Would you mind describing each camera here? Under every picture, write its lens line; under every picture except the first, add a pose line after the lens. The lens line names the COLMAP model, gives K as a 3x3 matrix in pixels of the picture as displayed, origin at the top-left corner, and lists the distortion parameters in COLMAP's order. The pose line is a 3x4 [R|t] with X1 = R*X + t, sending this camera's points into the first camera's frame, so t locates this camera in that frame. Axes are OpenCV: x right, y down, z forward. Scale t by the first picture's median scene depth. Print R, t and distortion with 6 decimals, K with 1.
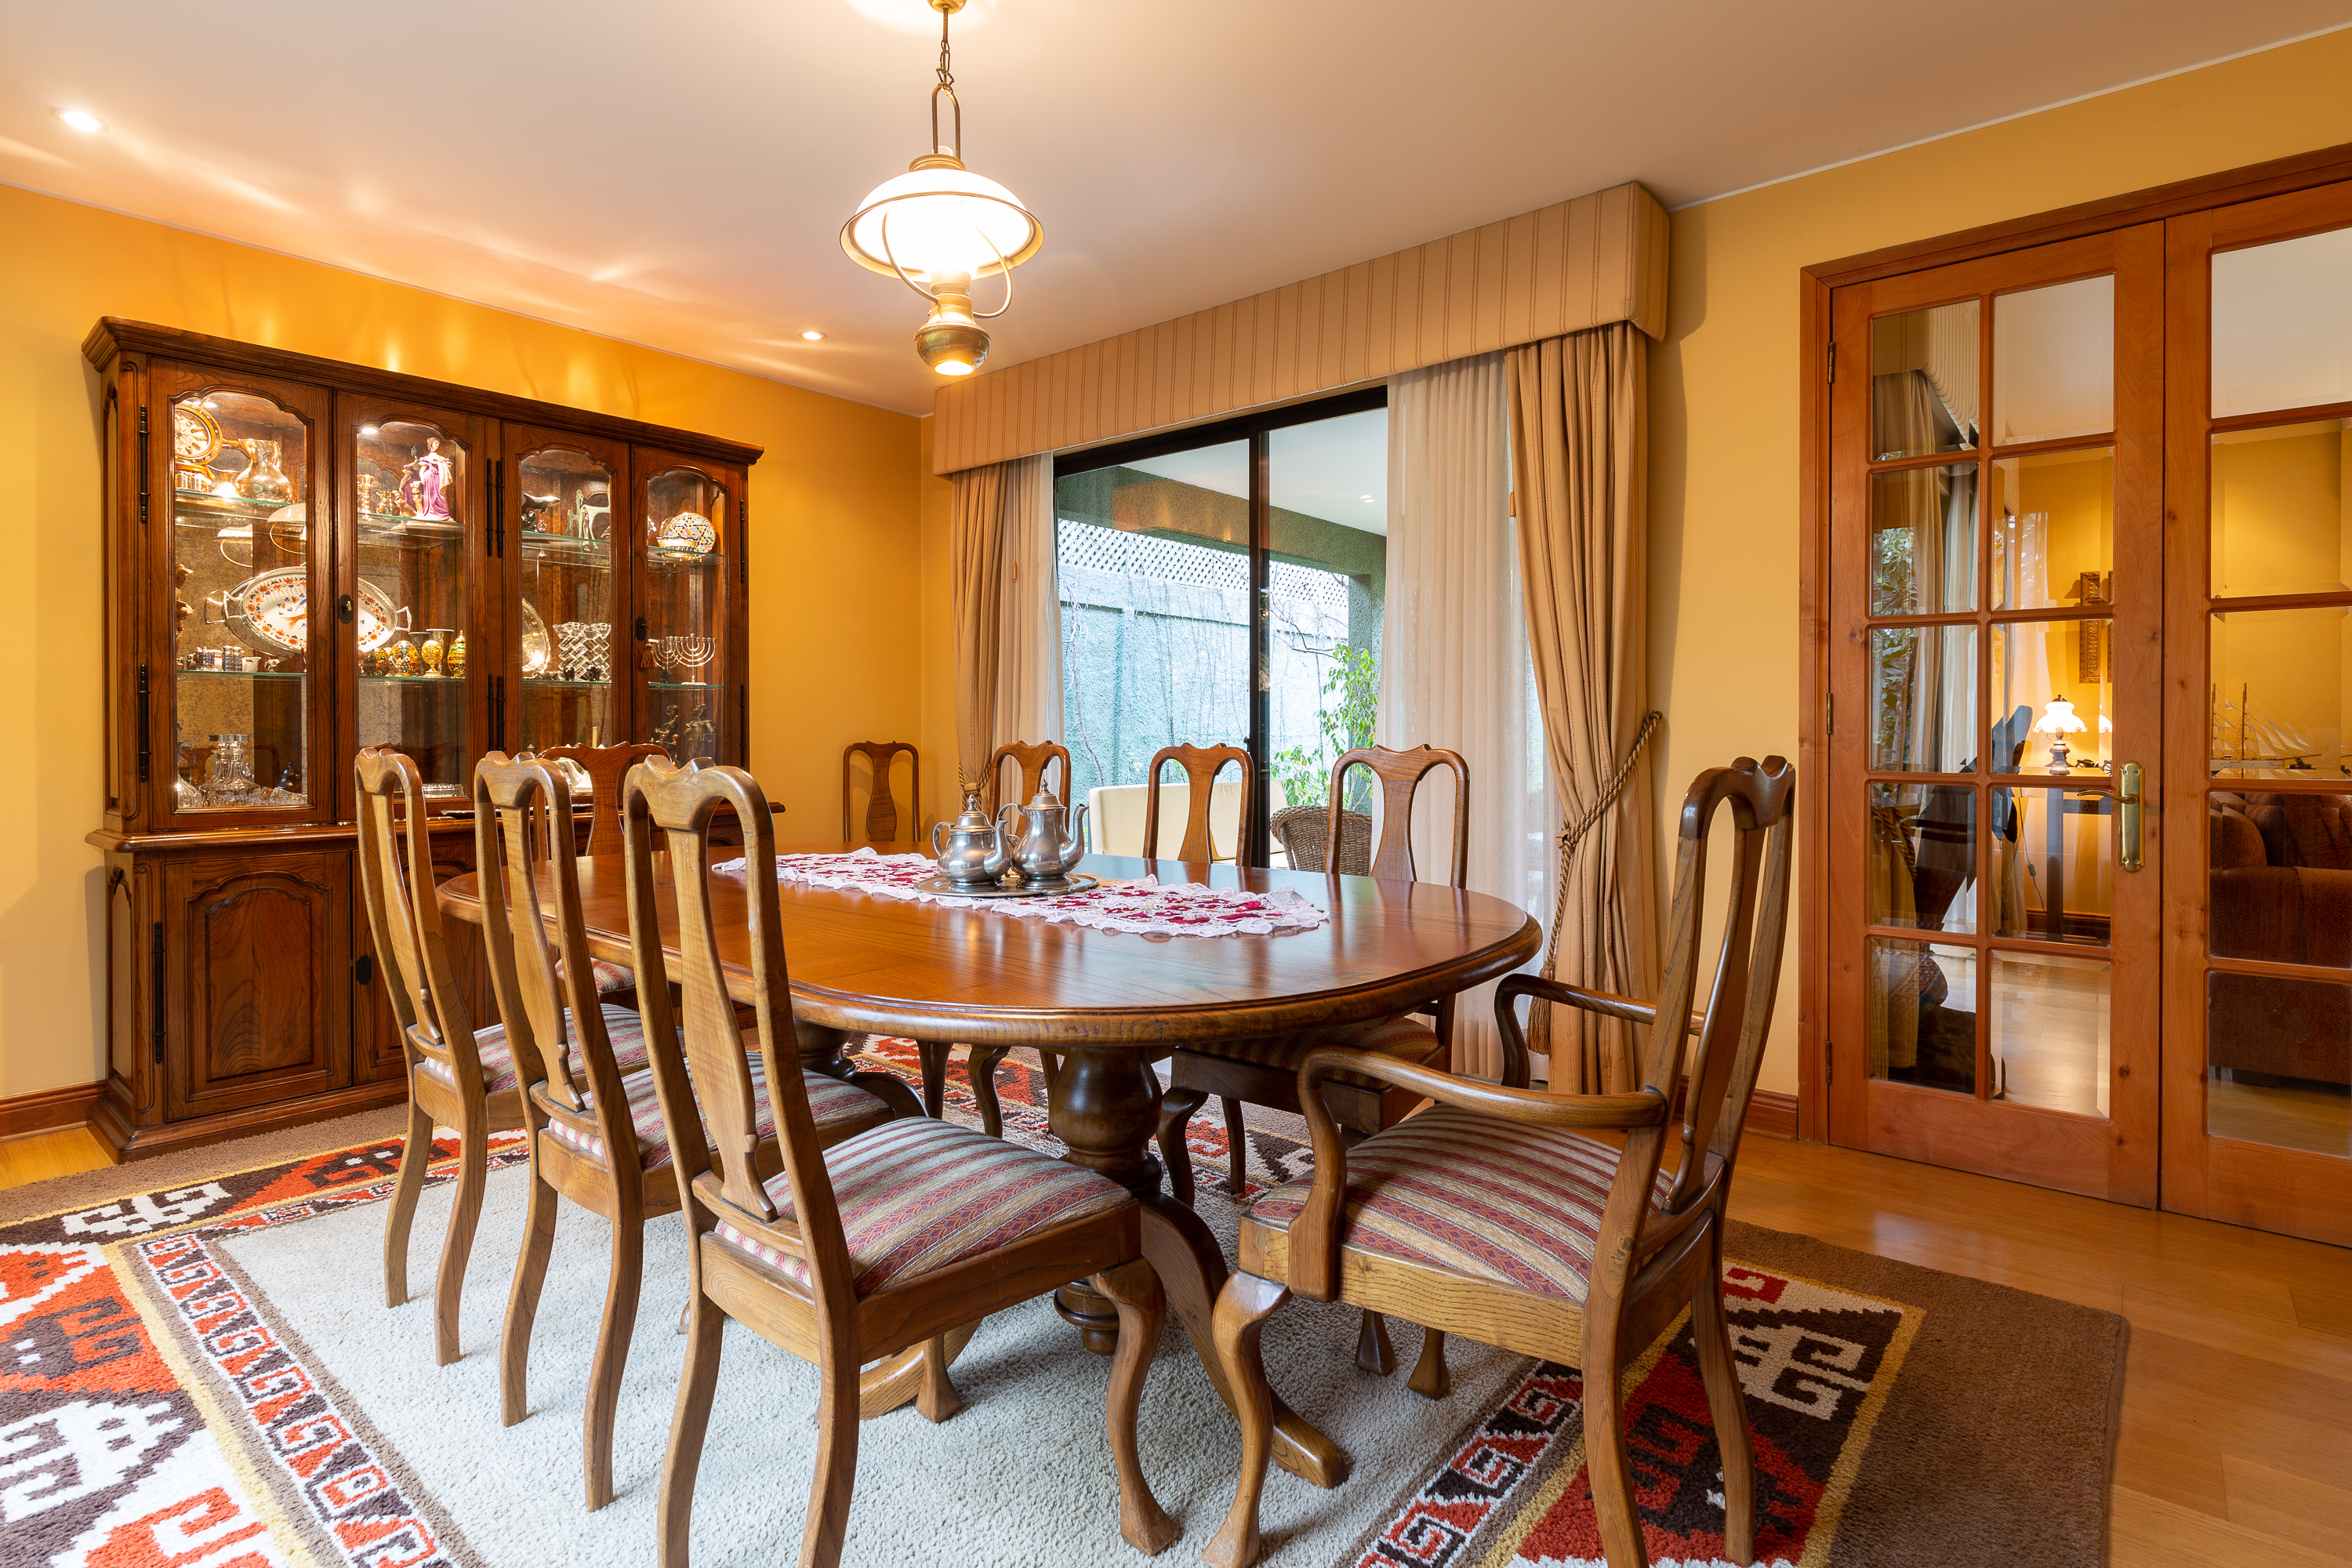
lens RADIAL K [[1189.8, 0, 1173.2], [0, 1189.8, 723.0], [0, 0, 1]] dist [-0.000604, -0.000348]
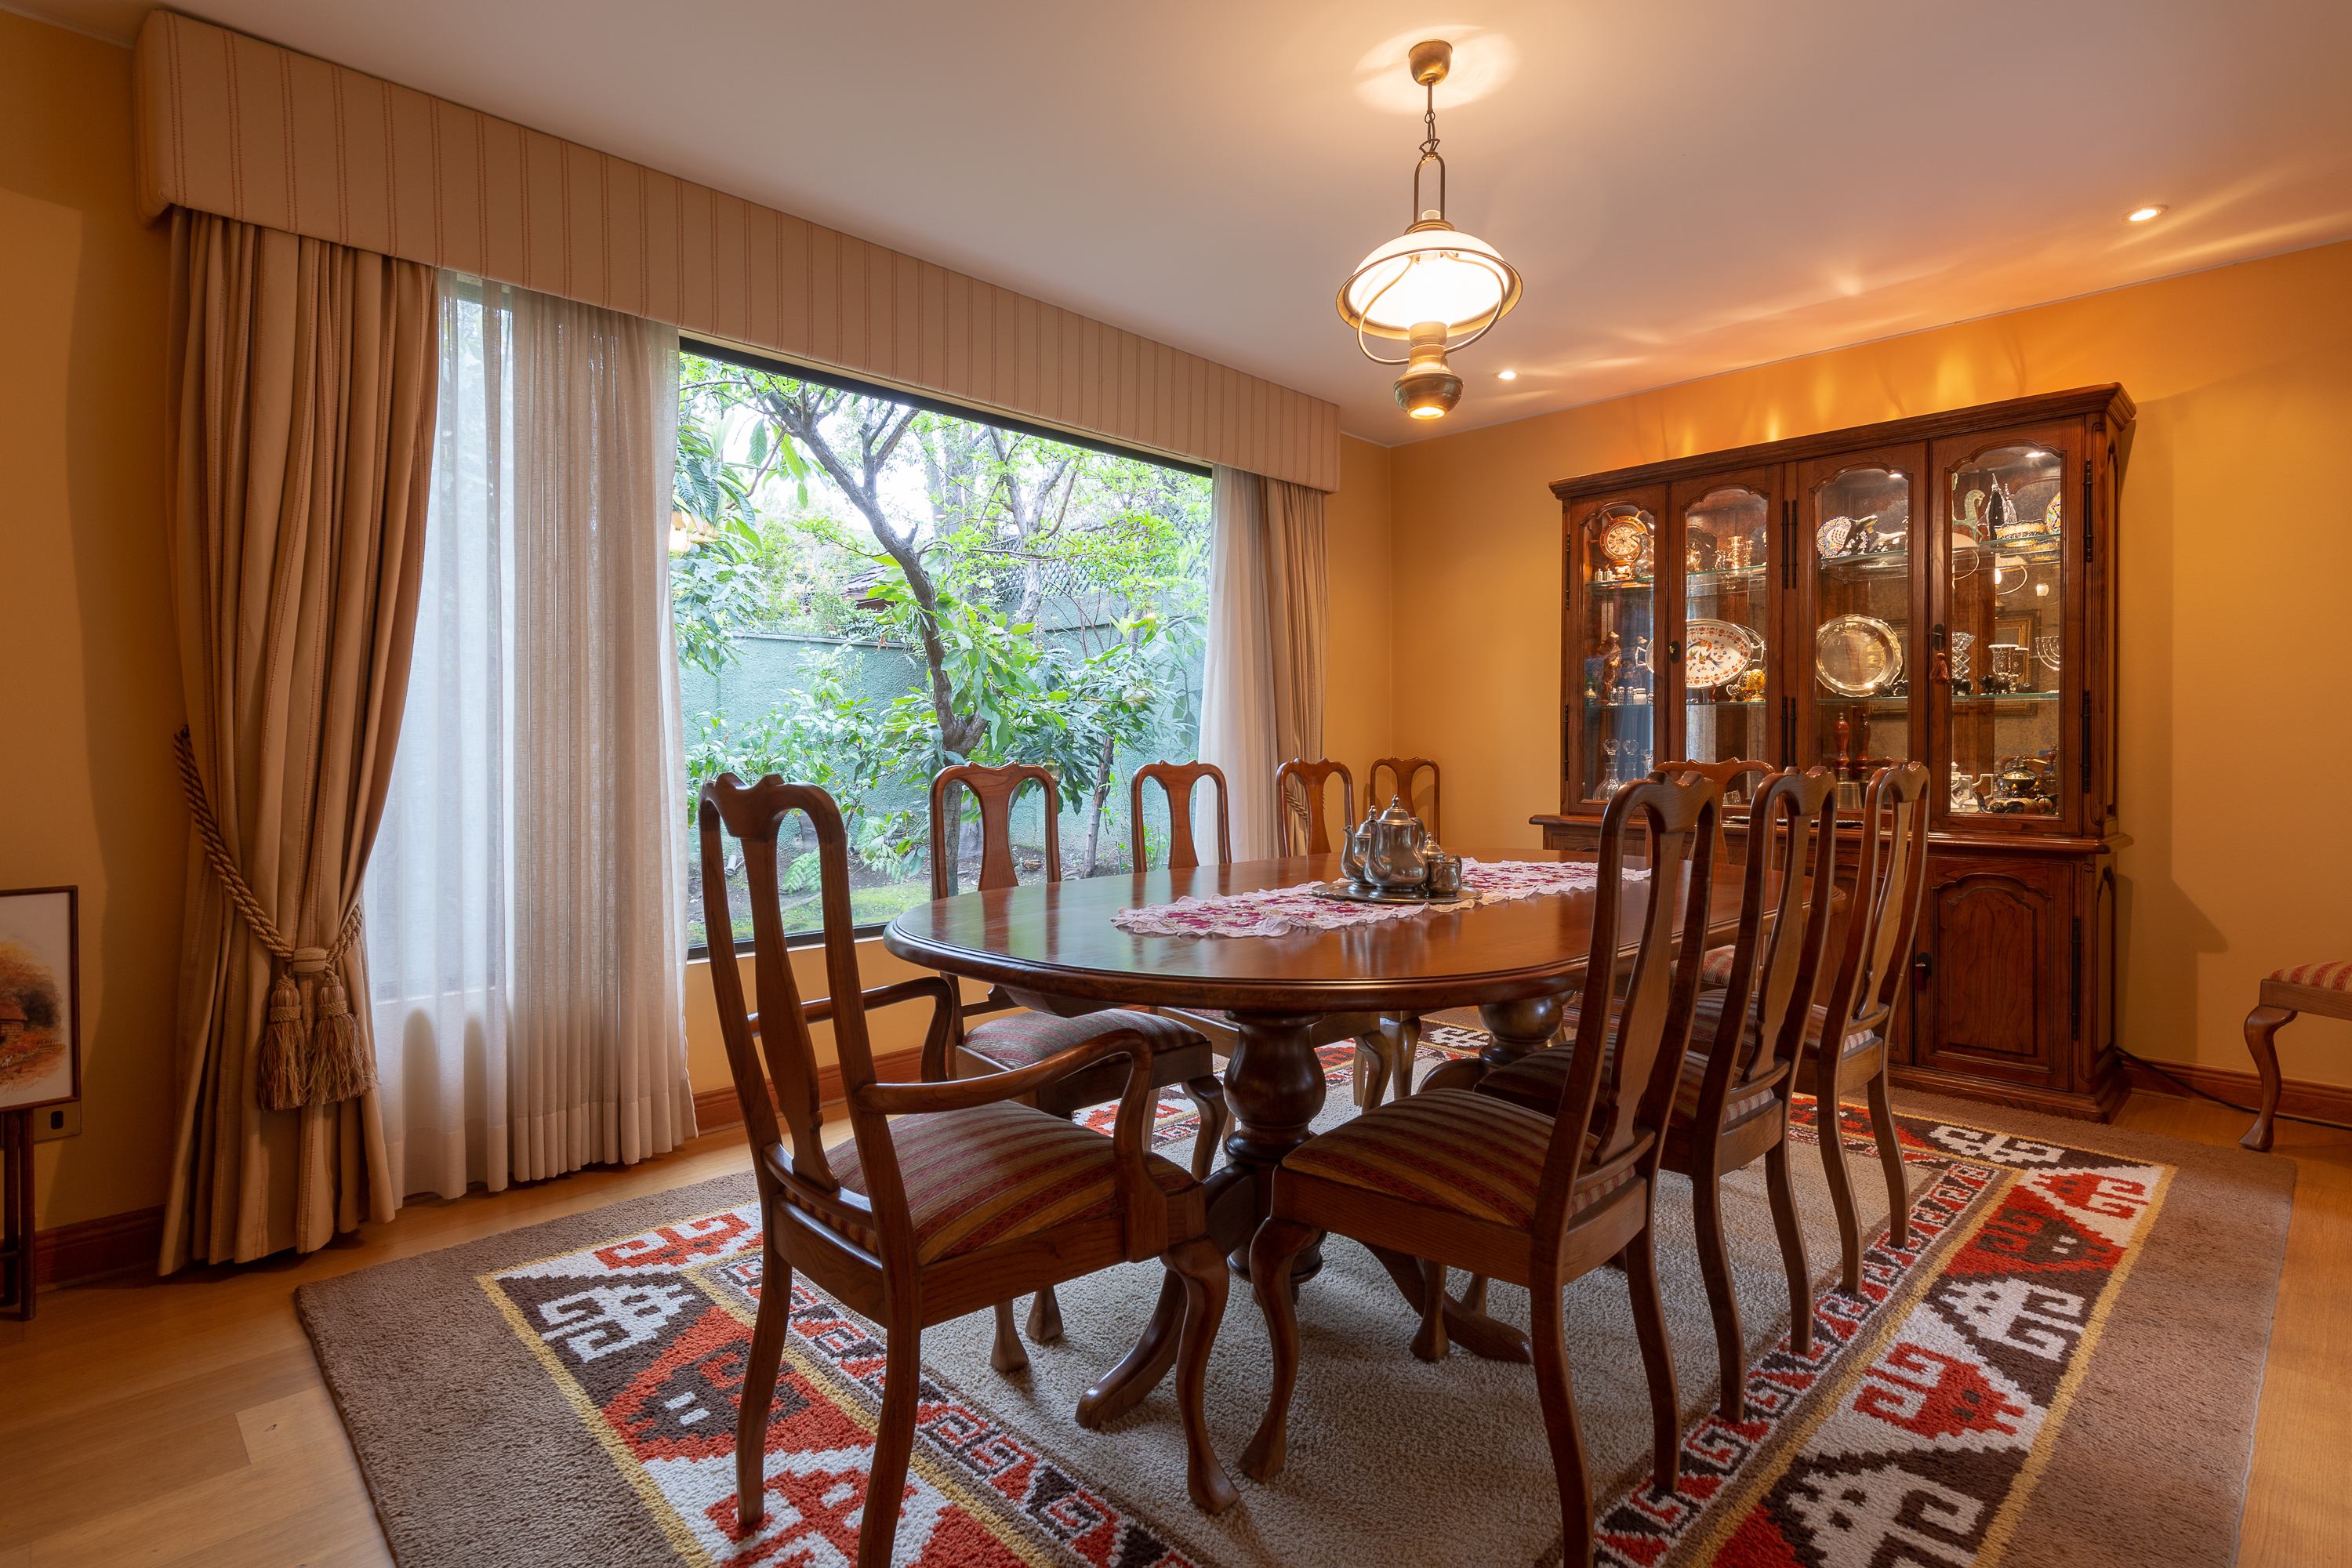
lens RADIAL K [[1160.3, 0, 1181.7], [0, 1160.3, 746.8], [0, 0, 1]] dist [0.001884, 0.000229]
pose [[-0.112352, 0.002923, -0.993664, 0.581385], [0.005048, 0.999984, 0.002371, 0.000445], [0.993656, -0.004750, -0.112365, 0.585007]]
